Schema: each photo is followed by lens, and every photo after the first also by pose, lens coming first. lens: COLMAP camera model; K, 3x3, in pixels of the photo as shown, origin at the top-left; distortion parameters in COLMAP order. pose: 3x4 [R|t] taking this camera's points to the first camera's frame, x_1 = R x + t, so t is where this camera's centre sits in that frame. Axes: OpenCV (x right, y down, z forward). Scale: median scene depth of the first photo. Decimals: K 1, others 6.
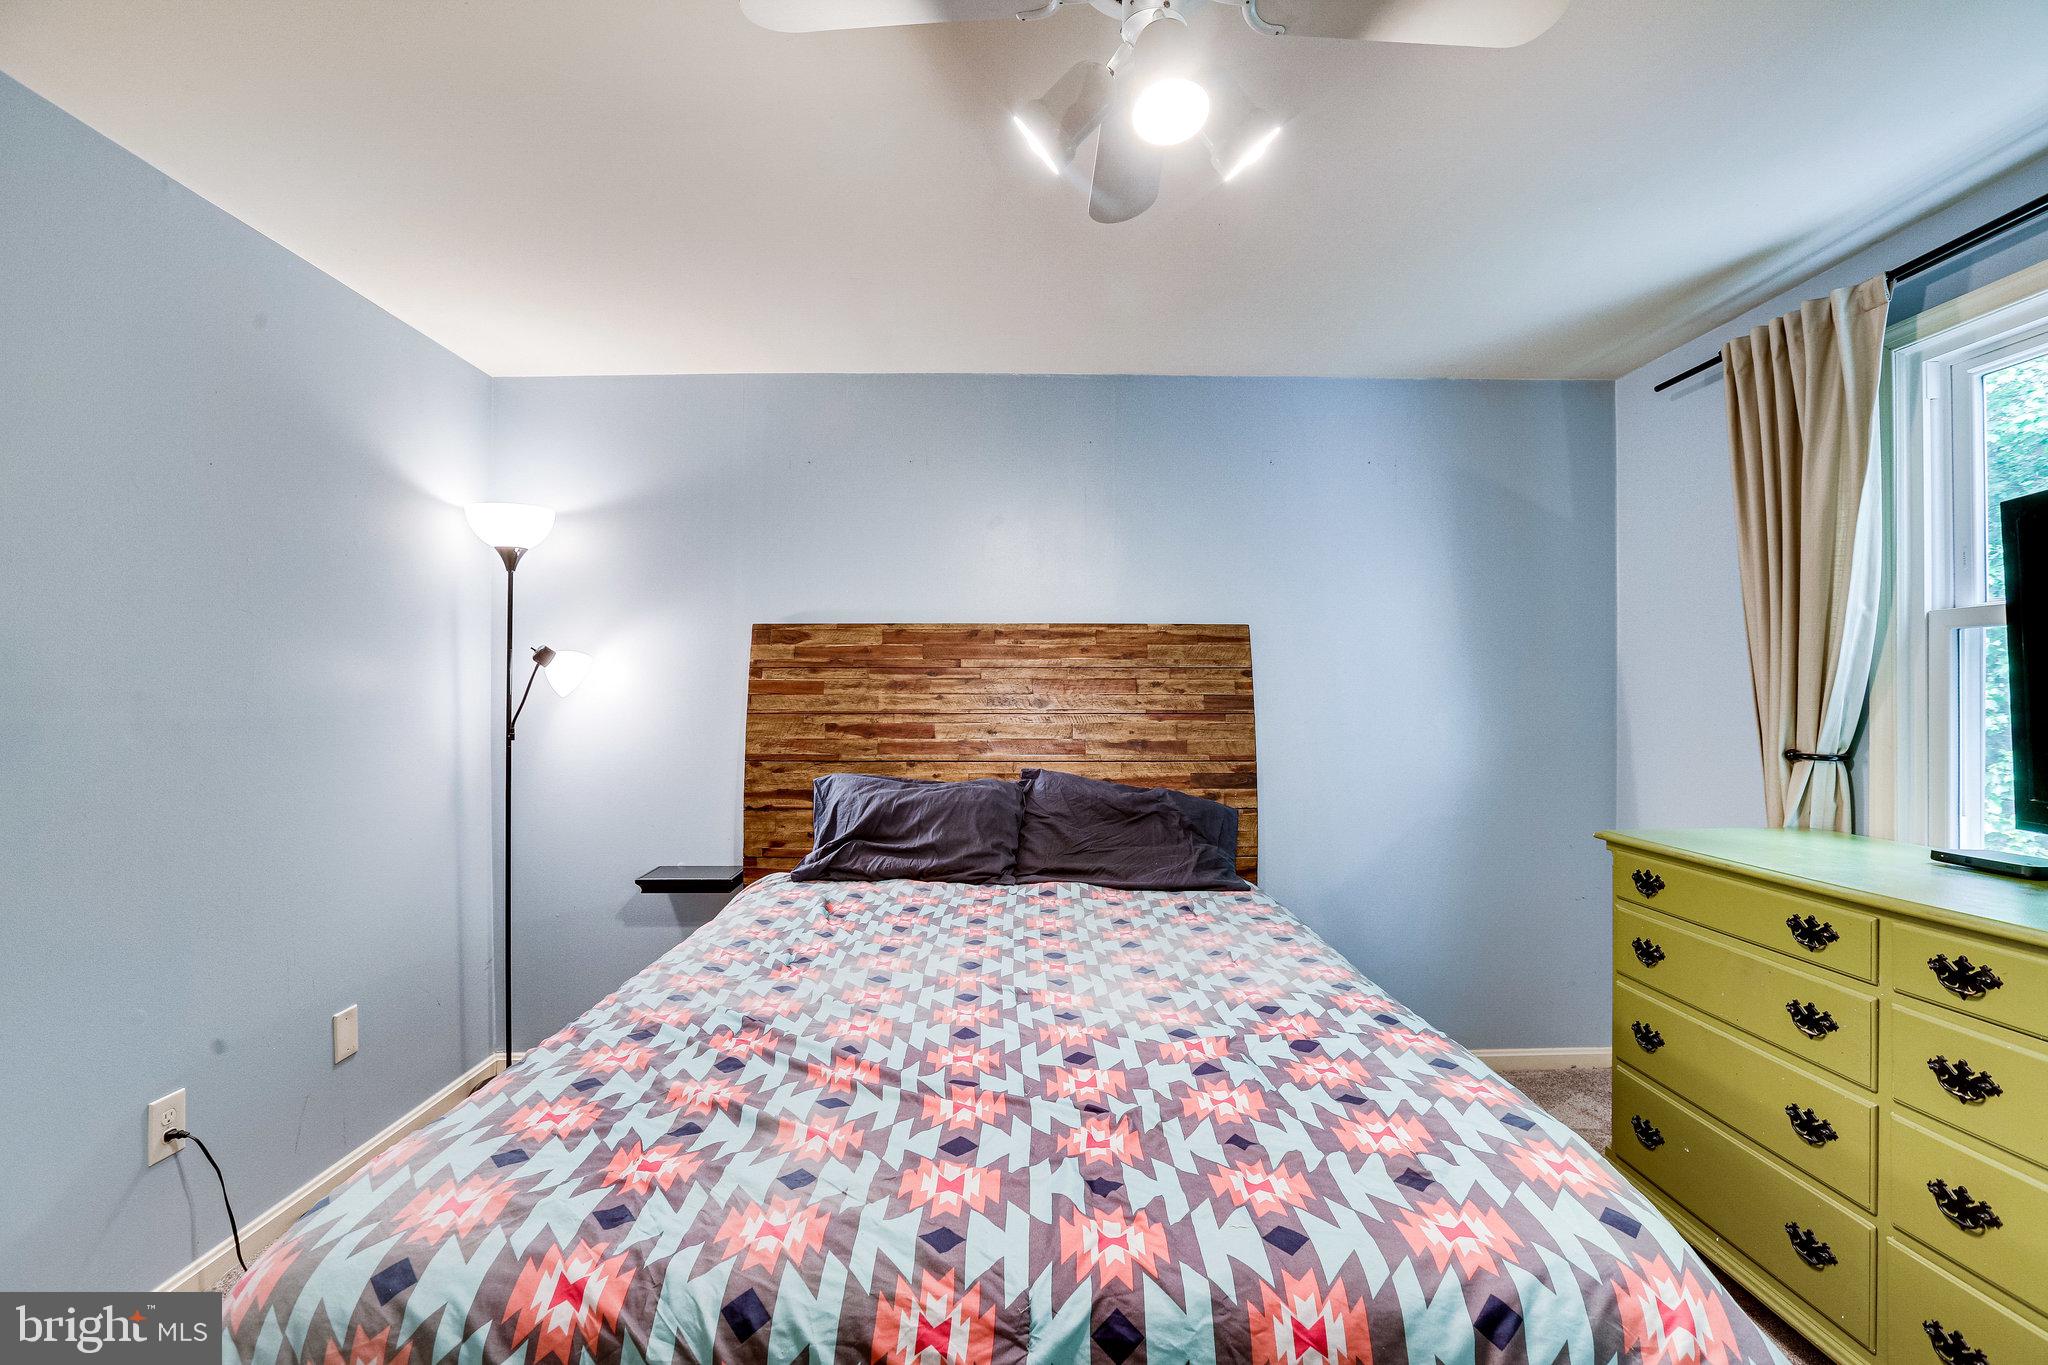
lens RADIAL K [[935.5, 0, 1010.8], [0, 935.5, 689.1], [0, 0, 1]] dist [-0.038469, 0.007662]
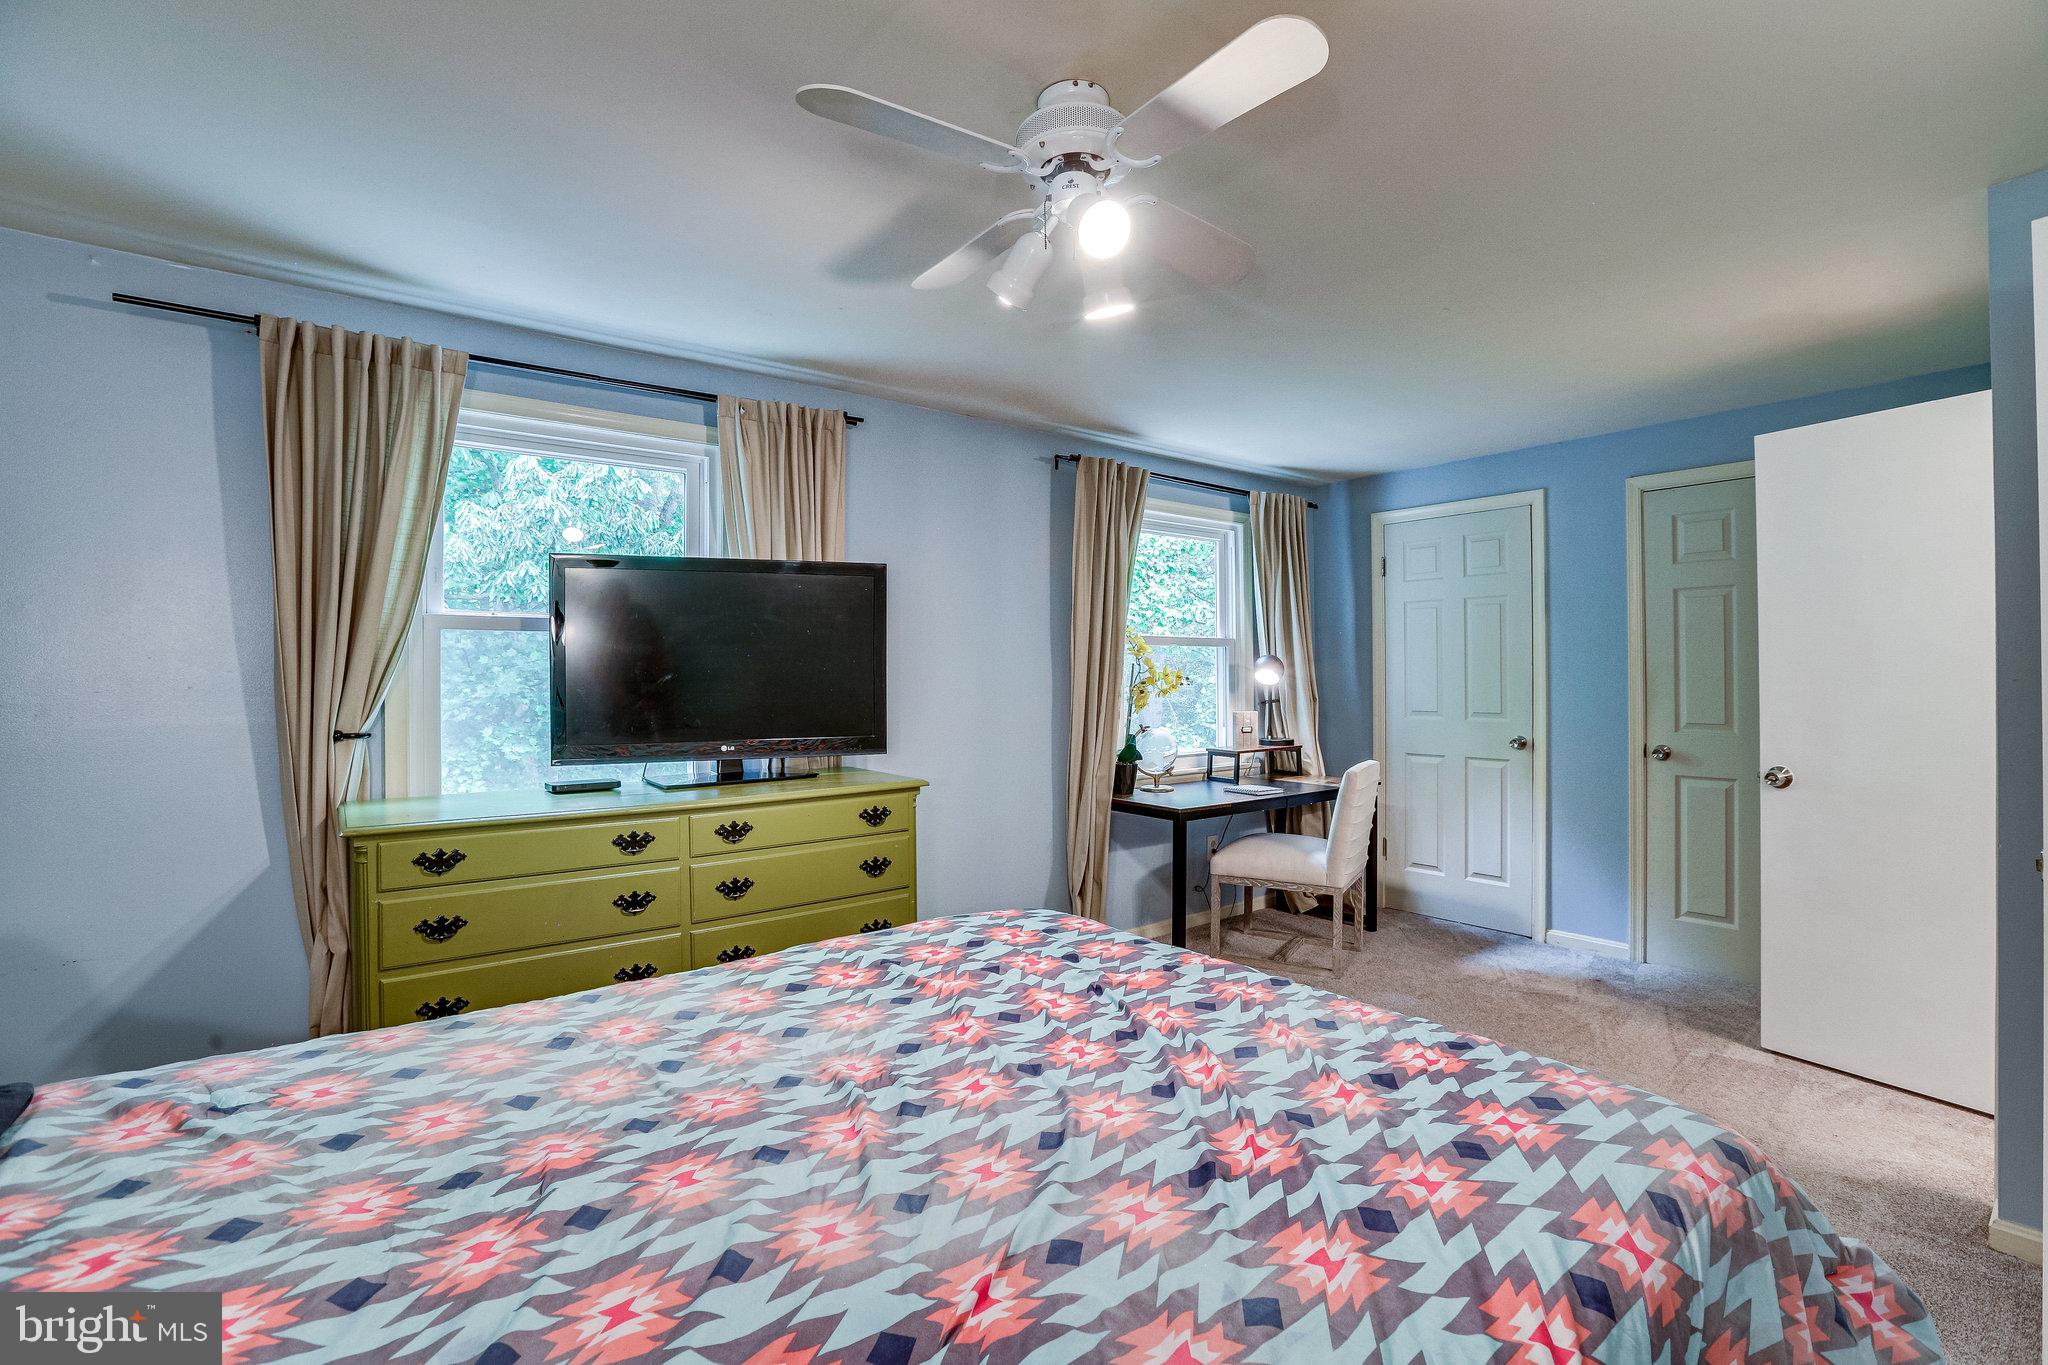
lens RADIAL K [[935.5, 0, 1027.0], [0, 935.5, 671.9], [0, 0, 1]] dist [-0.038469, 0.007662]
pose [[-0.618090, 0.009198, 0.786053, -0.368585], [-0.001811, 0.999912, -0.013125, 0.007193], [-0.786105, -0.009536, -0.618020, 0.777719]]
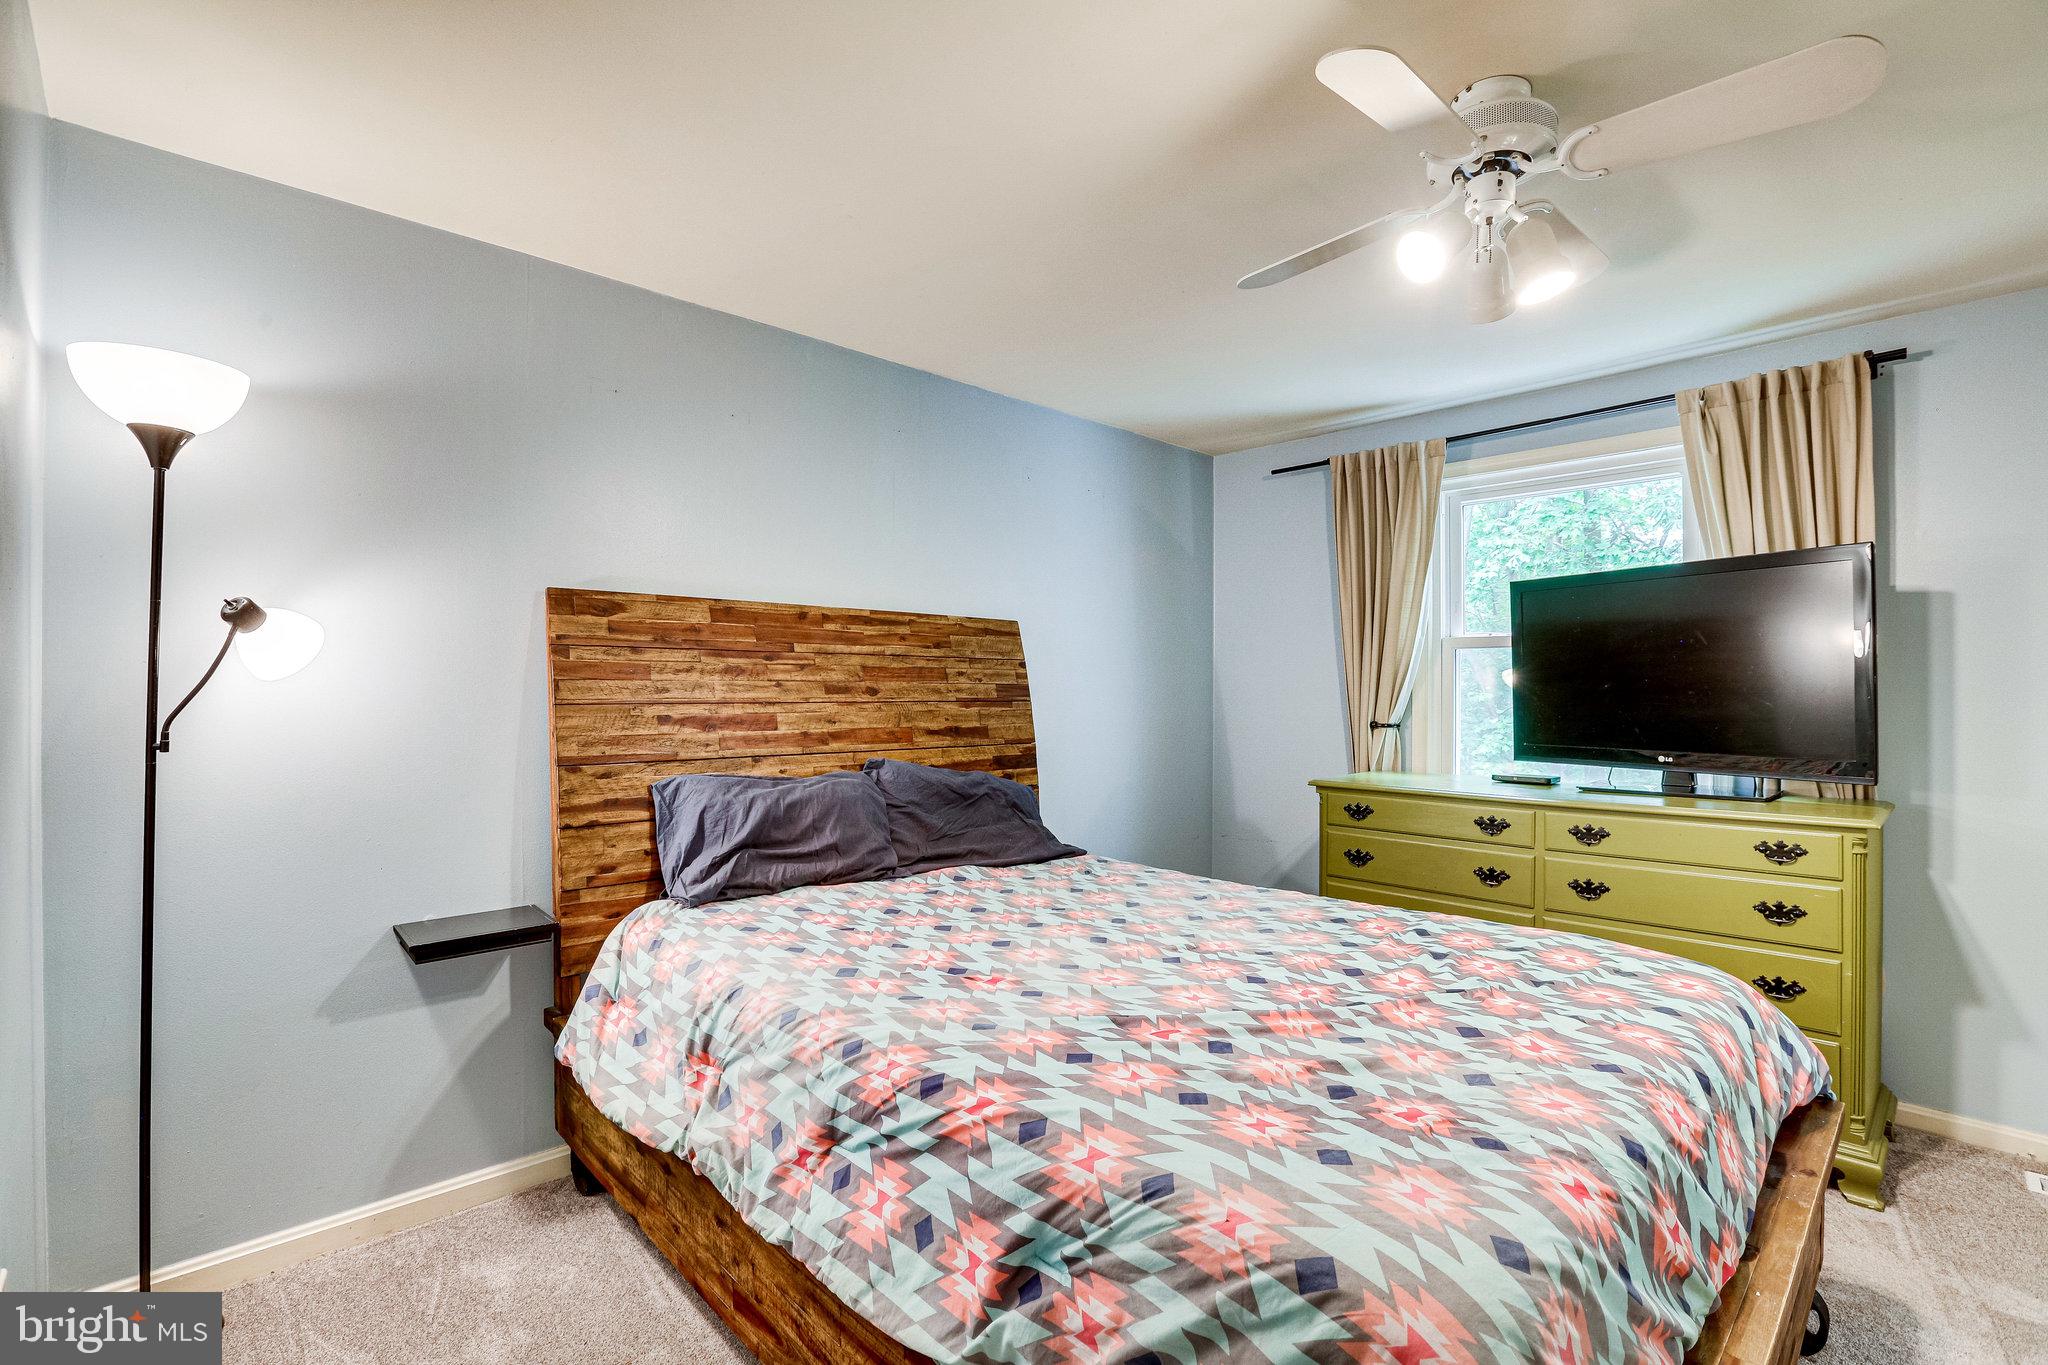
lens RADIAL K [[935.5, 0, 1018.3], [0, 935.5, 685.4], [0, 0, 1]] dist [-0.038469, 0.007662]
pose [[0.727114, 0.005875, 0.686492, -0.529427], [-0.010935, 0.999936, 0.003025, 0.004344], [-0.686430, -0.009706, 0.727131, 0.189144]]
